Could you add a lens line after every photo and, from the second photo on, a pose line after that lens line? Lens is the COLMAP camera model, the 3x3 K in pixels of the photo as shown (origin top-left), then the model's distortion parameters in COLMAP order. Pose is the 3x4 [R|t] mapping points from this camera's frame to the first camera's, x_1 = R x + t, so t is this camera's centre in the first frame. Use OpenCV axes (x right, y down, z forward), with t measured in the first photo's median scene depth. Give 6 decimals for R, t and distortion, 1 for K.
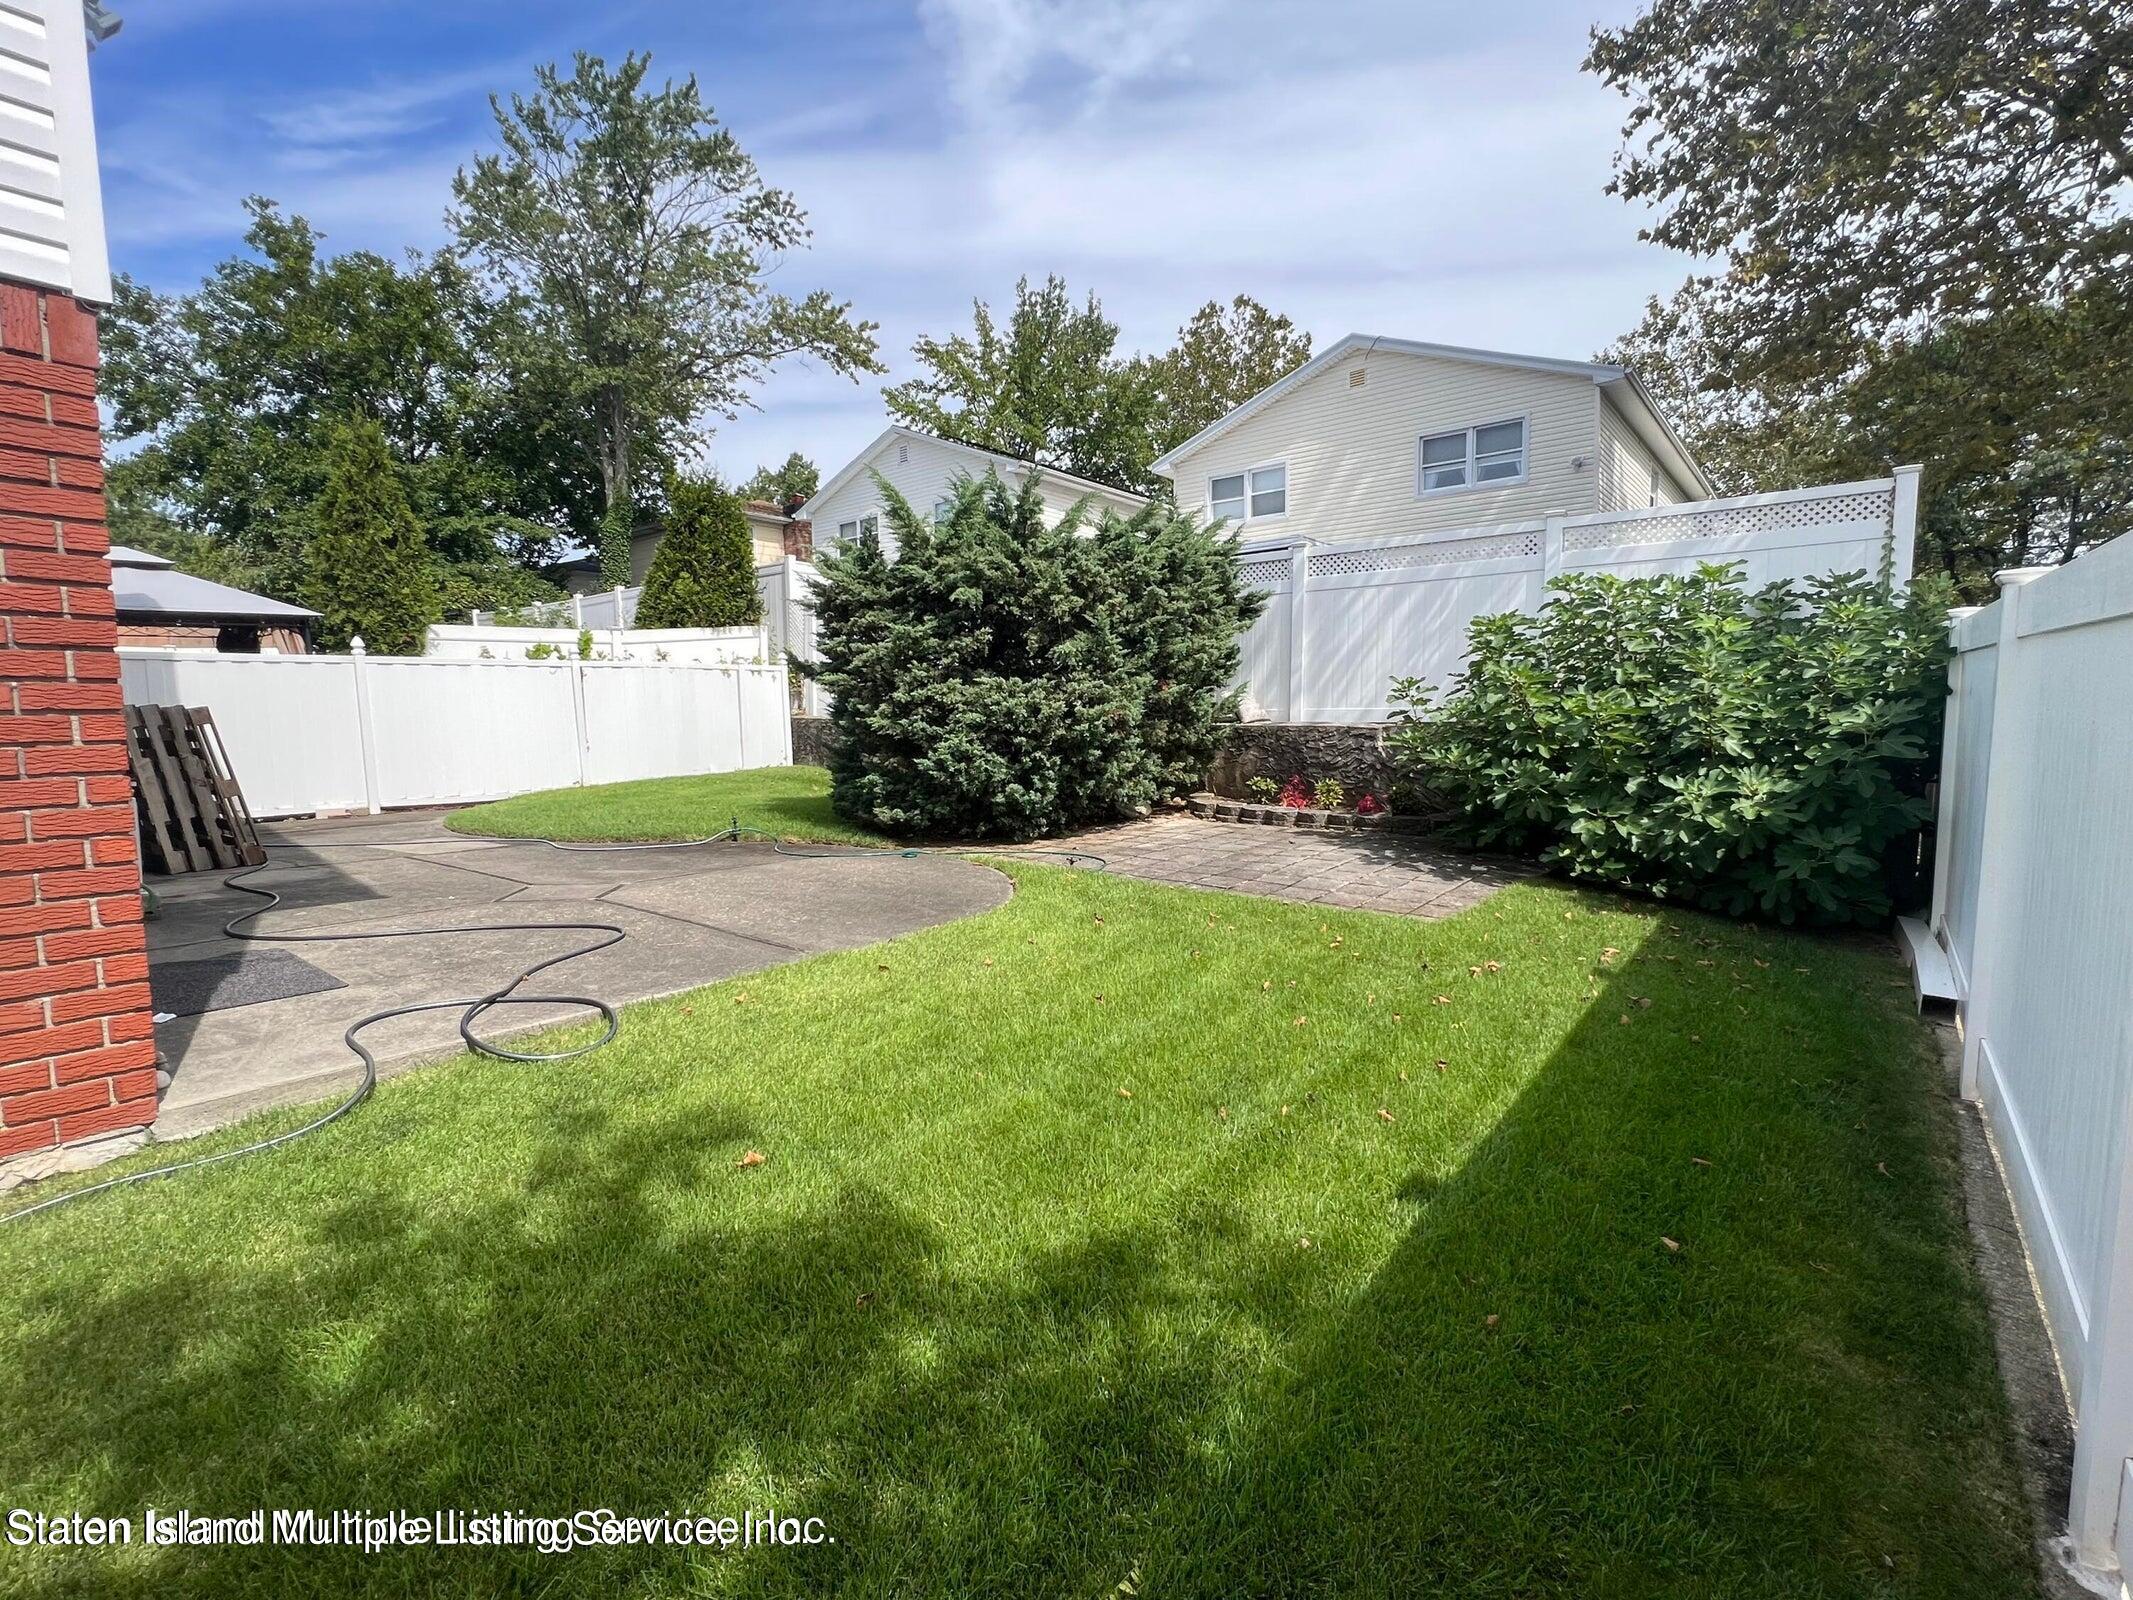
lens RADIAL K [[955.6, 0, 1069.1], [0, 955.6, 804.2], [0, 0, 1]] dist [0.000364, 0.000039]
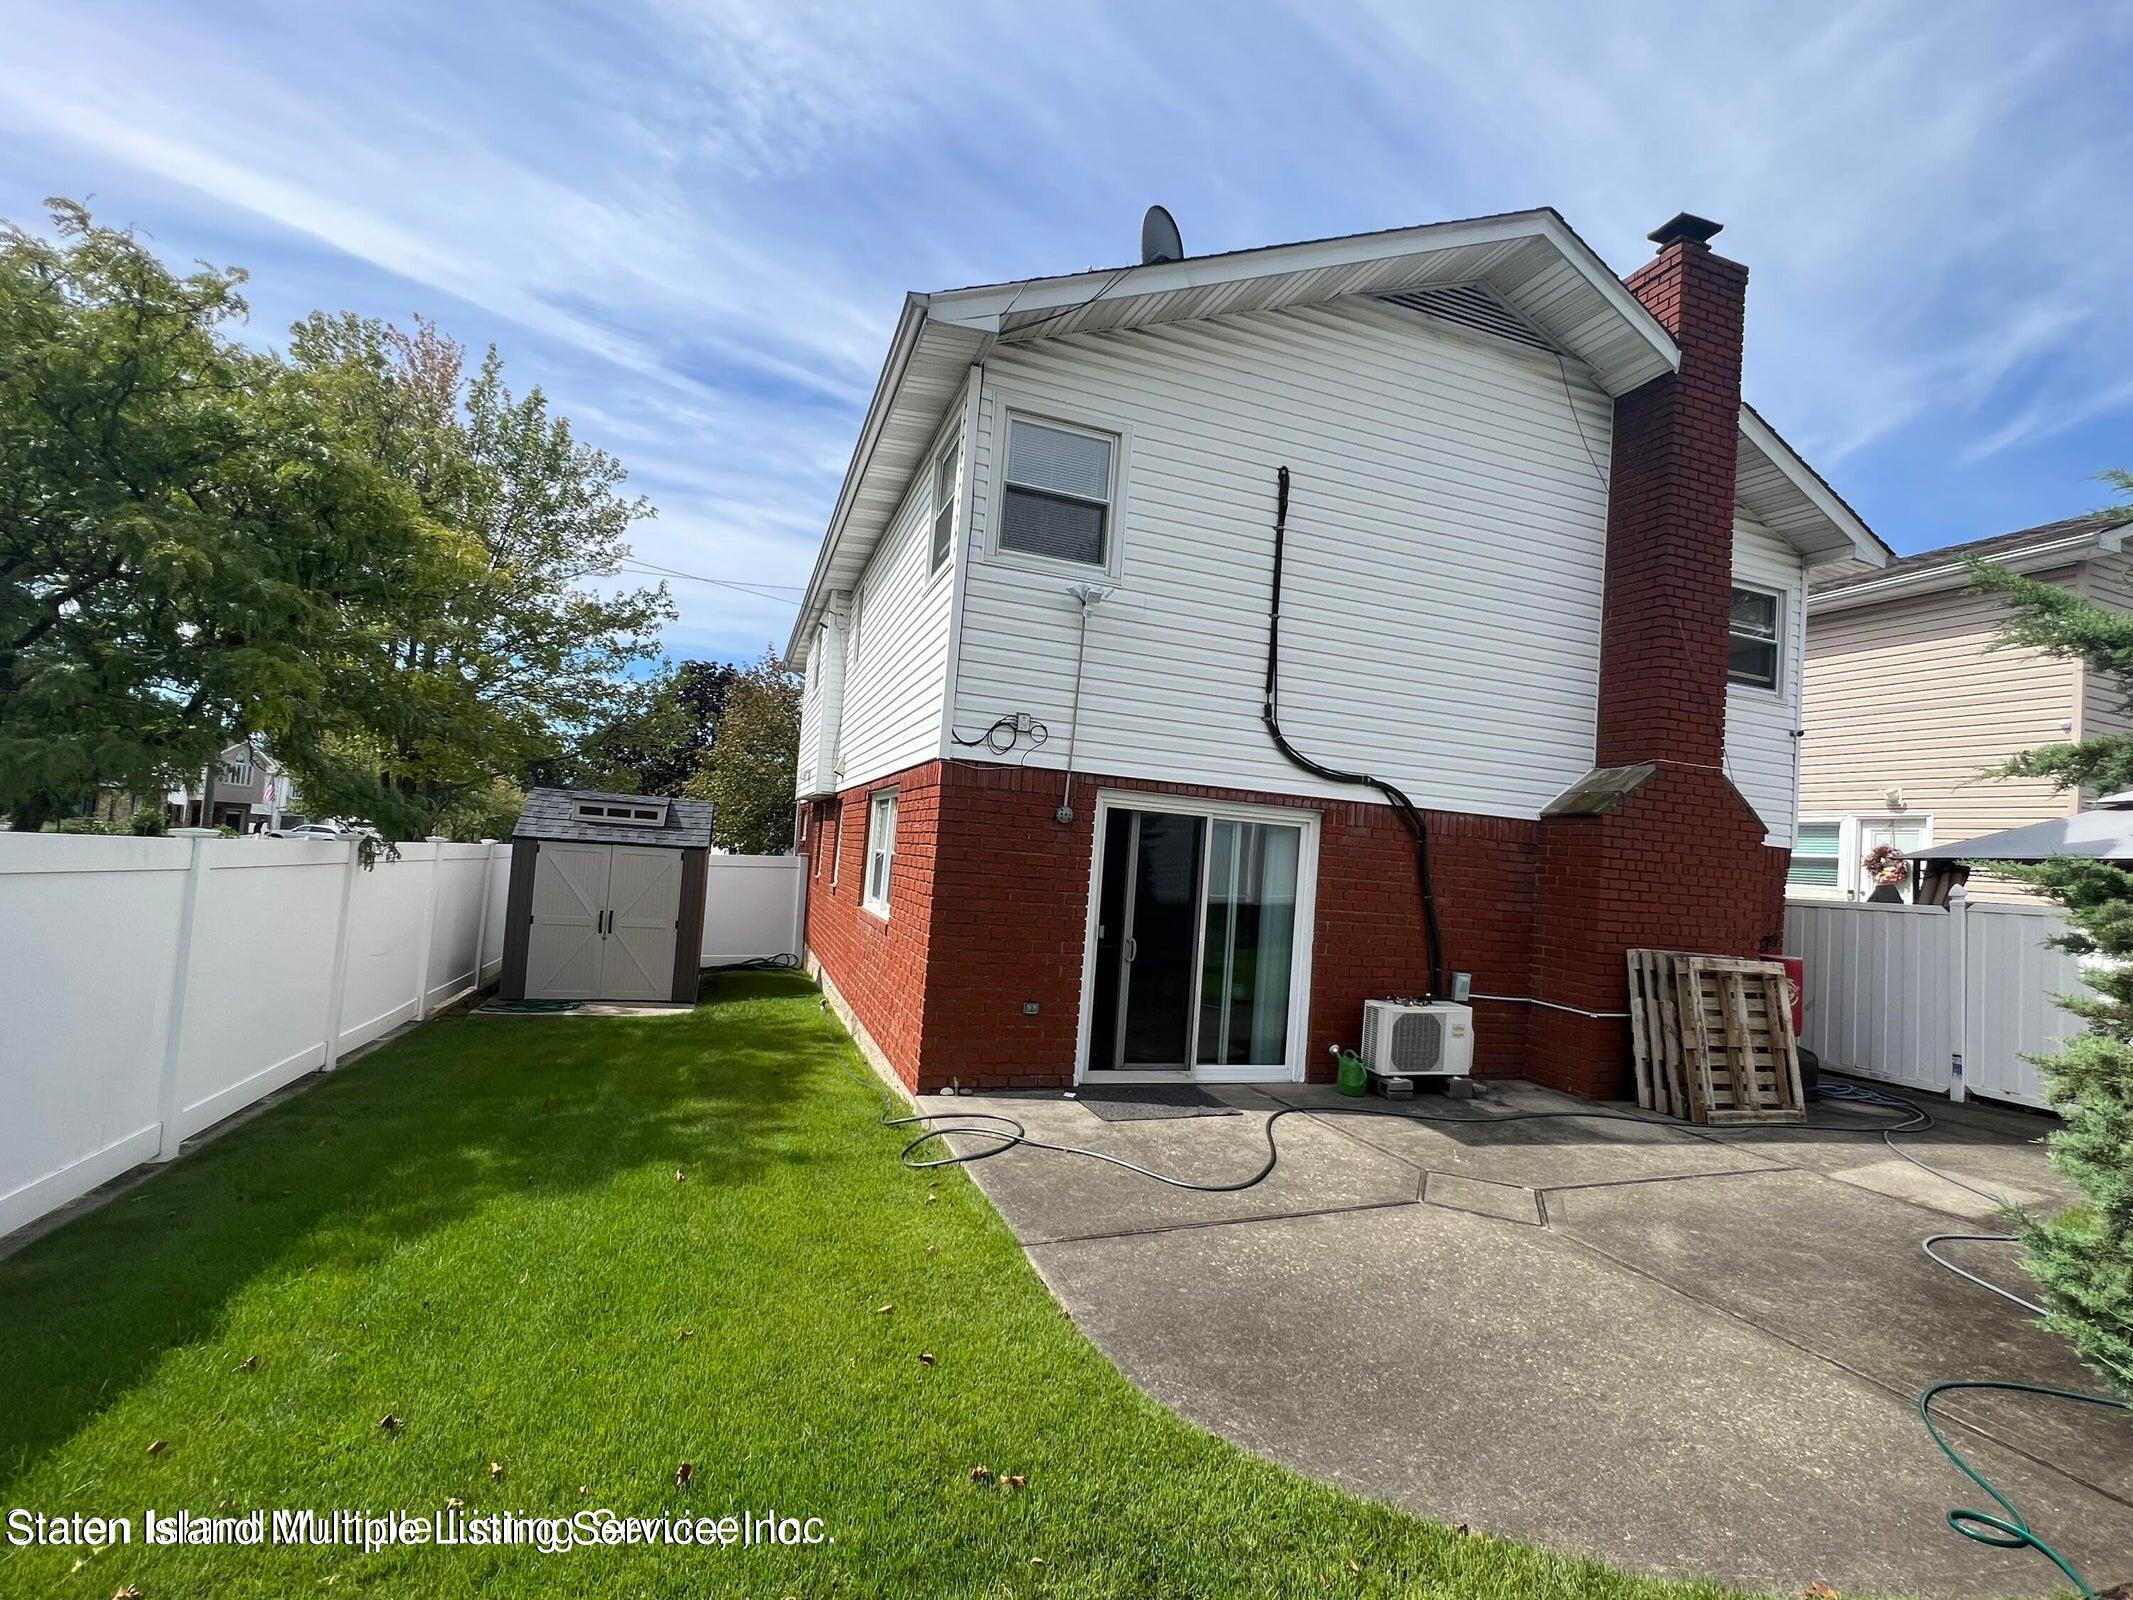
lens RADIAL K [[955.6, 0, 1065.6], [0, 955.6, 802.8], [0, 0, 1]] dist [0.000364, 0.000039]
pose [[-0.518764, -0.075736, -0.851556, 0.814308], [-0.147455, 0.989067, 0.001863, -0.408780], [0.842105, 0.126532, -0.524260, 2.300874]]
